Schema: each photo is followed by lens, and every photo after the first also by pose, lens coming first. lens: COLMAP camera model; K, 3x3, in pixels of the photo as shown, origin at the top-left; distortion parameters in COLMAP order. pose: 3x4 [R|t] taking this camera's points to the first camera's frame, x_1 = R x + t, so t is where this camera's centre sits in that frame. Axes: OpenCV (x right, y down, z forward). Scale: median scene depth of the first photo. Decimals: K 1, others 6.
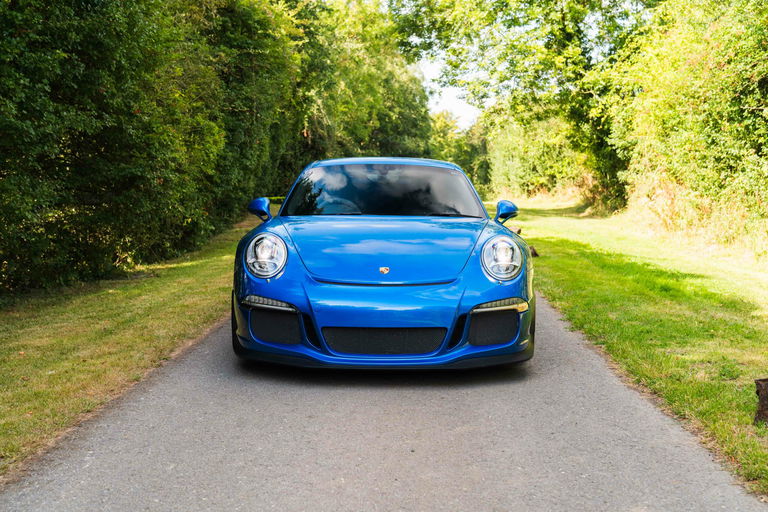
lens RADIAL K [[958.7, 0, 384.0], [0, 958.7, 259.4], [0, 0, 1]] dist [0.005697, 0.000000]
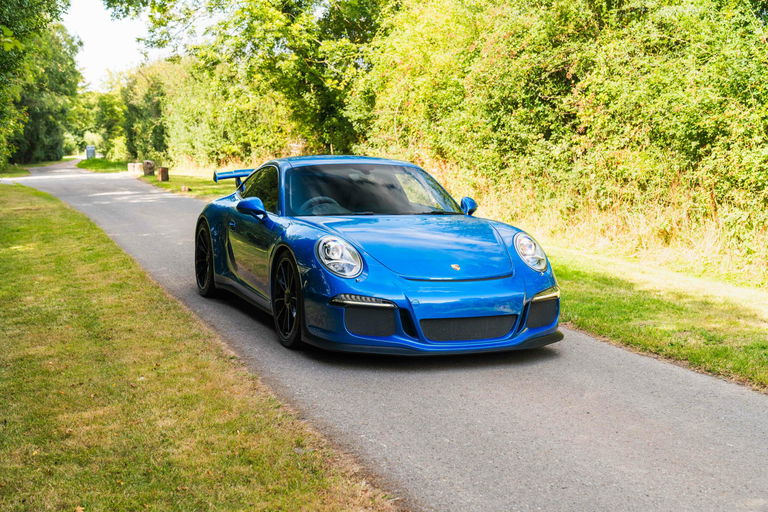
lens RADIAL K [[1080.1, 0, 383.9], [0, 1080.1, 253.6], [0, 0, 1]] dist [0.014175, 0.000000]
pose [[0.935671, -0.028808, 0.351695, -0.117251], [0.021190, 0.999450, 0.025491, -0.008770], [-0.352236, -0.016398, 0.935767, -0.039313]]
